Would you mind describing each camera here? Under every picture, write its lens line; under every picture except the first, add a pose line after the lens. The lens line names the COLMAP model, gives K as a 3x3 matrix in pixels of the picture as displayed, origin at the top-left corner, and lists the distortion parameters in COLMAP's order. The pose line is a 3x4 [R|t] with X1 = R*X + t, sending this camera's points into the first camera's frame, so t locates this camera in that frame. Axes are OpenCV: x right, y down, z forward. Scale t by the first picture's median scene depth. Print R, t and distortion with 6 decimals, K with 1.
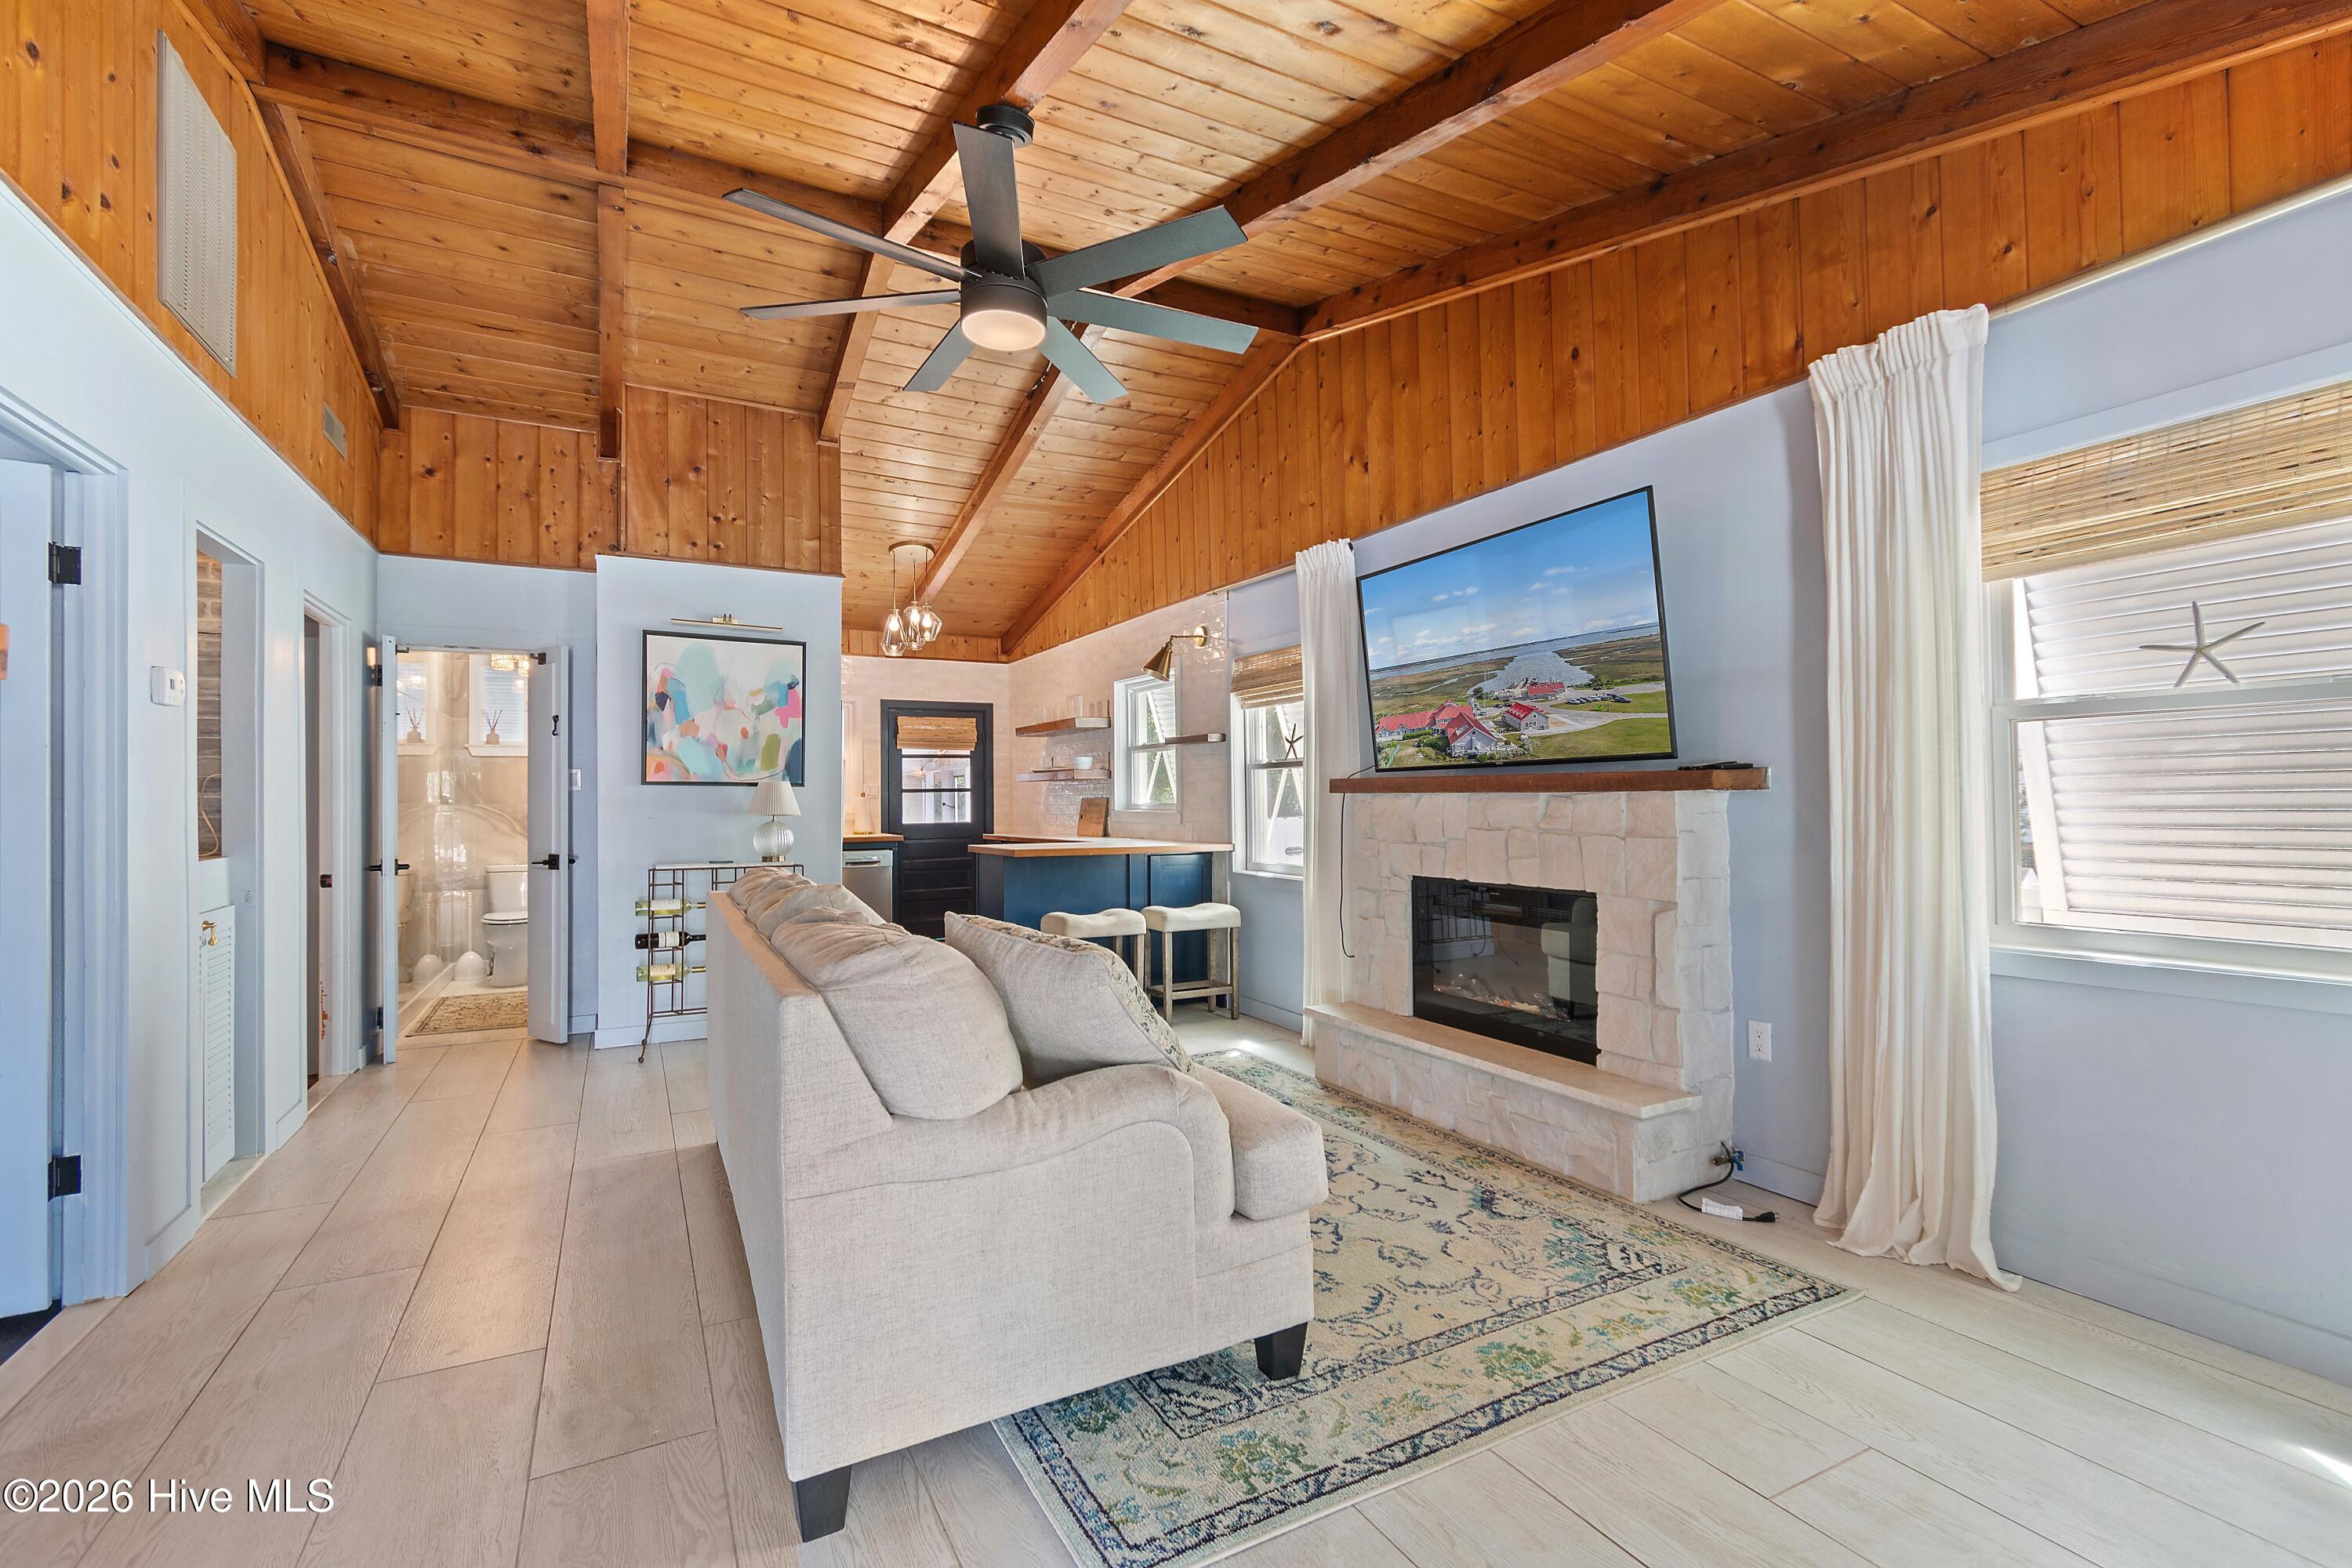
lens RADIAL K [[1039.4, 0, 1173.4], [0, 1039.4, 790.7], [0, 0, 1]] dist [0.001090, -0.000505]
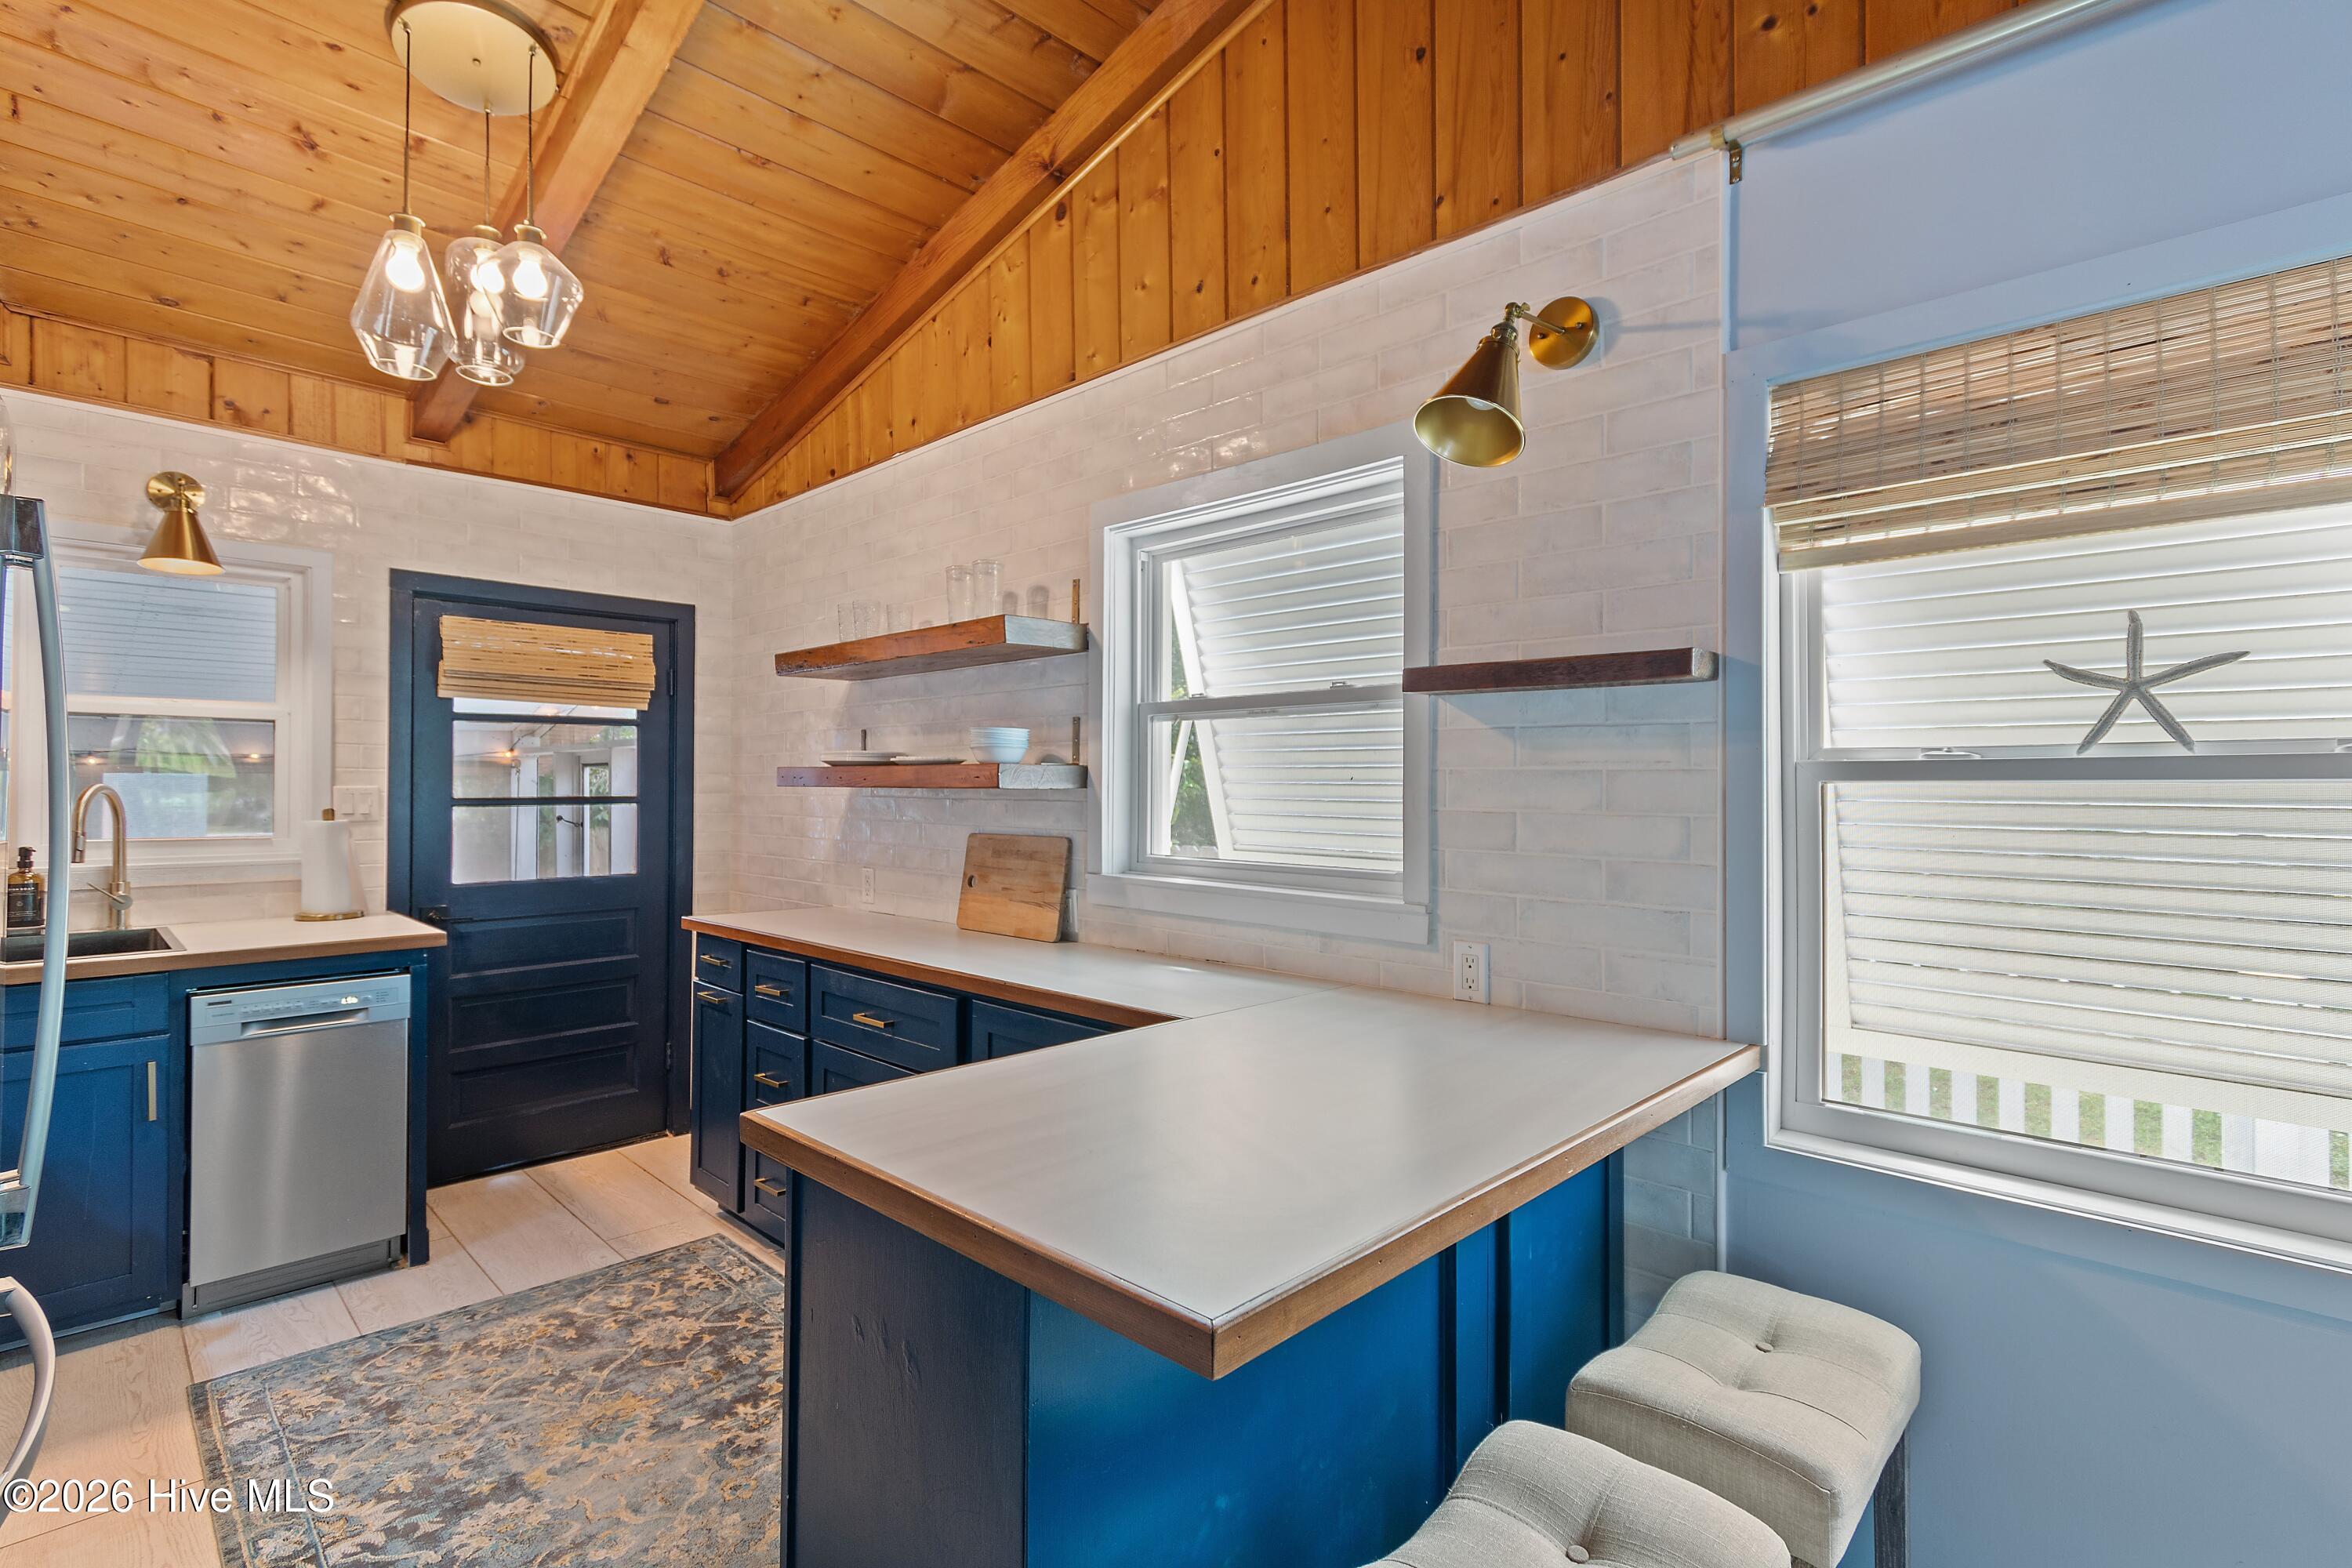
lens RADIAL K [[1079.0, 0, 1176.0], [0, 1079.0, 784.0], [0, 0, 1]] dist [0.005178, 0.000800]
pose [[0.952347, 0.015111, 0.304642, -0.200723], [-0.015751, 0.999876, -0.000357, -0.018205], [-0.304610, -0.004458, 0.952467, 0.850851]]
